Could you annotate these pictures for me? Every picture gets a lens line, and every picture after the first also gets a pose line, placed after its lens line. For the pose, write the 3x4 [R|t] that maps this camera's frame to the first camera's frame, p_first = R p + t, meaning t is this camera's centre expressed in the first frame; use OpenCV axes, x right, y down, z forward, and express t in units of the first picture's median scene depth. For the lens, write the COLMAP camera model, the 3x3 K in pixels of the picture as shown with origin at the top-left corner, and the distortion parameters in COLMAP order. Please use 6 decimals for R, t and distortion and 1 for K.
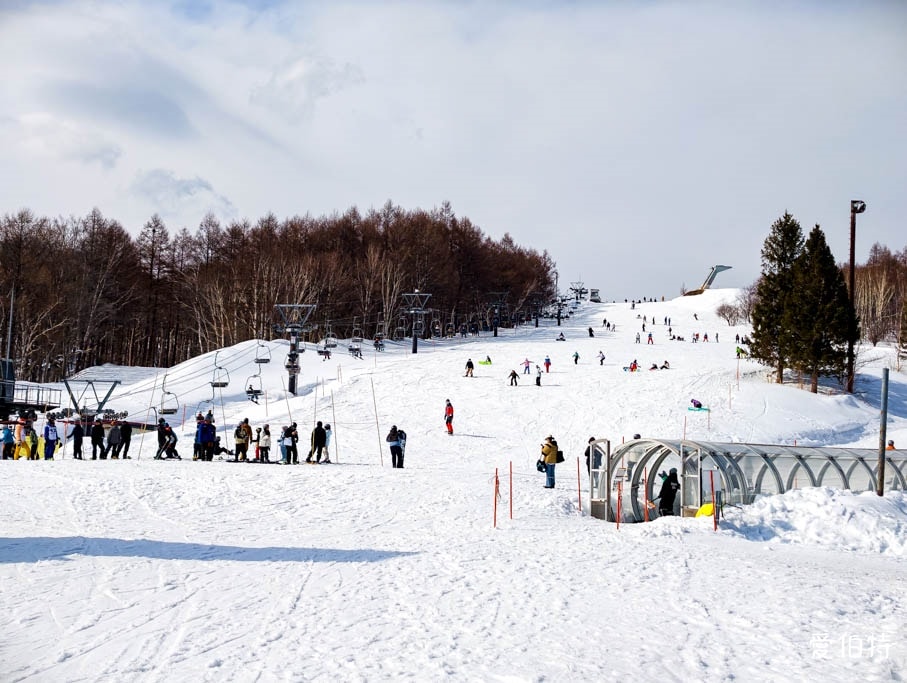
lens RADIAL K [[1264.2, 0, 452.5], [0, 1264.2, 345.2], [0, 0, 1]] dist [0.120899, 0.000000]
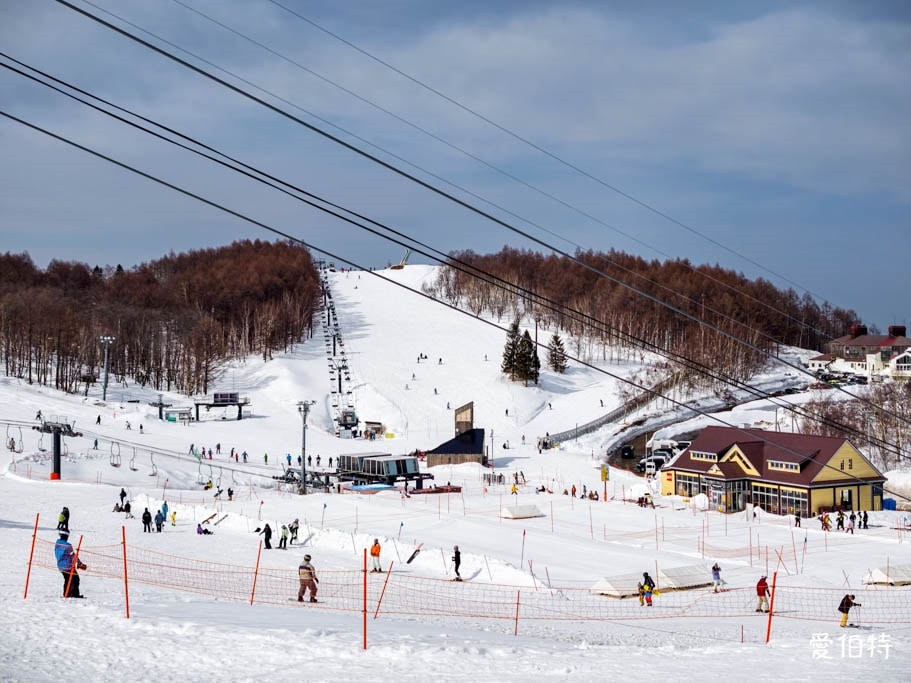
lens RADIAL K [[1376.1, 0, 462.9], [0, 1376.1, 340.2], [0, 0, 1]] dist [0.244268, 0.000000]
pose [[0.941704, -0.044372, 0.333505, -0.550316], [0.004874, 0.992960, 0.118347, -0.267719], [-0.336408, -0.109822, 0.935291, -1.160423]]
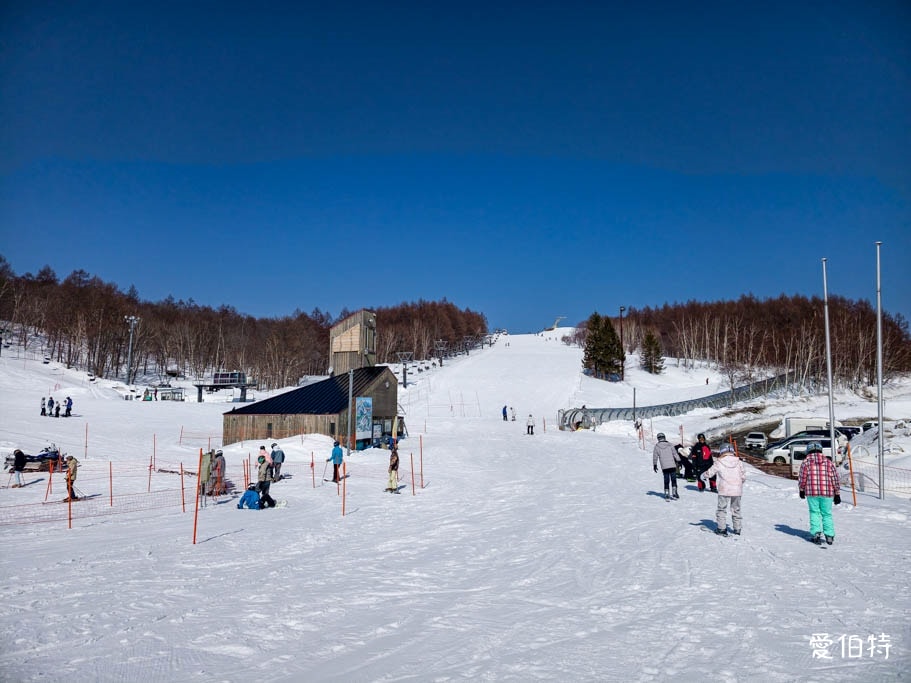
lens RADIAL K [[645.1, 0, 462.2], [0, 645.1, 343.0], [0, 0, 1]] dist [0.025481, -0.035019]
pose [[0.997589, -0.029165, 0.062967, -0.055949], [0.029857, 0.999503, -0.010087, -0.021530], [-0.062642, 0.011943, 0.997965, -0.172504]]
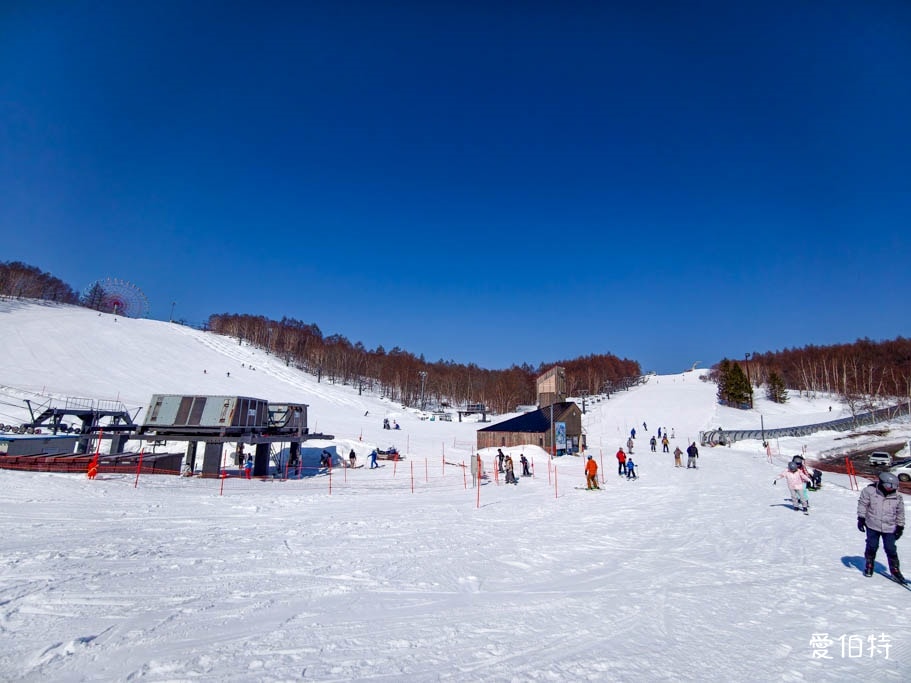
lens RADIAL K [[411.4, 0, 459.8], [0, 411.4, 343.9], [0, 0, 1]] dist [-0.029983, 0.010202]
pose [[0.949955, -0.078834, -0.302275, -0.057488], [0.044333, 0.991862, -0.119352, -0.024499], [0.309224, 0.099978, 0.945719, -0.183212]]
